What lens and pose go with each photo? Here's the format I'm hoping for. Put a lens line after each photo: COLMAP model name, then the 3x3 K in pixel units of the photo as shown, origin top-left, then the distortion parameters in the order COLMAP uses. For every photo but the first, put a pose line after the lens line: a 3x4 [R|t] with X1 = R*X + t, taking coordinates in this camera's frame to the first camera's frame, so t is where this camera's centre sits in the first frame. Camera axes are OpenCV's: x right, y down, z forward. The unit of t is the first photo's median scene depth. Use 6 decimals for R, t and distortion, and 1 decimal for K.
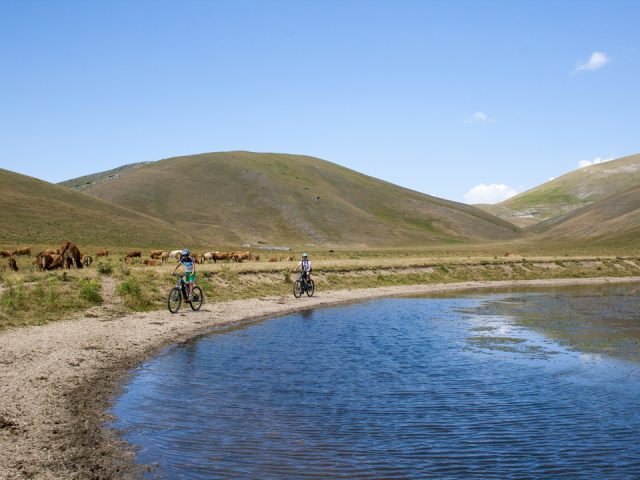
lens RADIAL K [[739.2, 0, 333.2], [0, 739.2, 241.8], [0, 0, 1]] dist [0.012191, 0.027069]
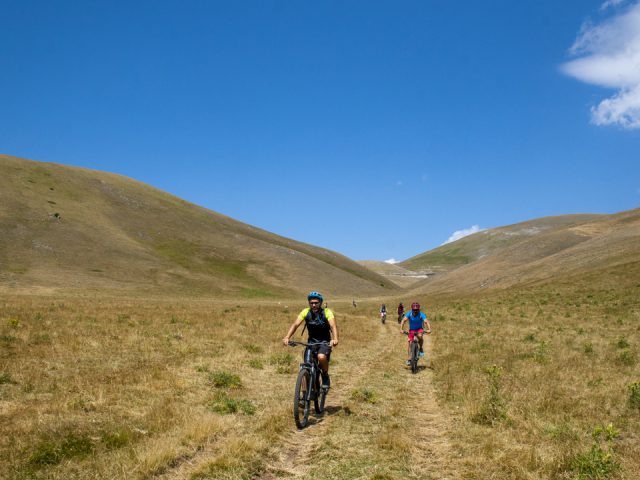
lens RADIAL K [[739.2, 0, 333.2], [0, 739.2, 241.8], [0, 0, 1]] dist [0.012191, 0.027069]
pose [[0.991295, 0.049296, 0.122081, 0.115420], [-0.039255, 0.995748, -0.083334, 0.003211], [-0.125670, 0.077816, 0.989016, 0.329837]]
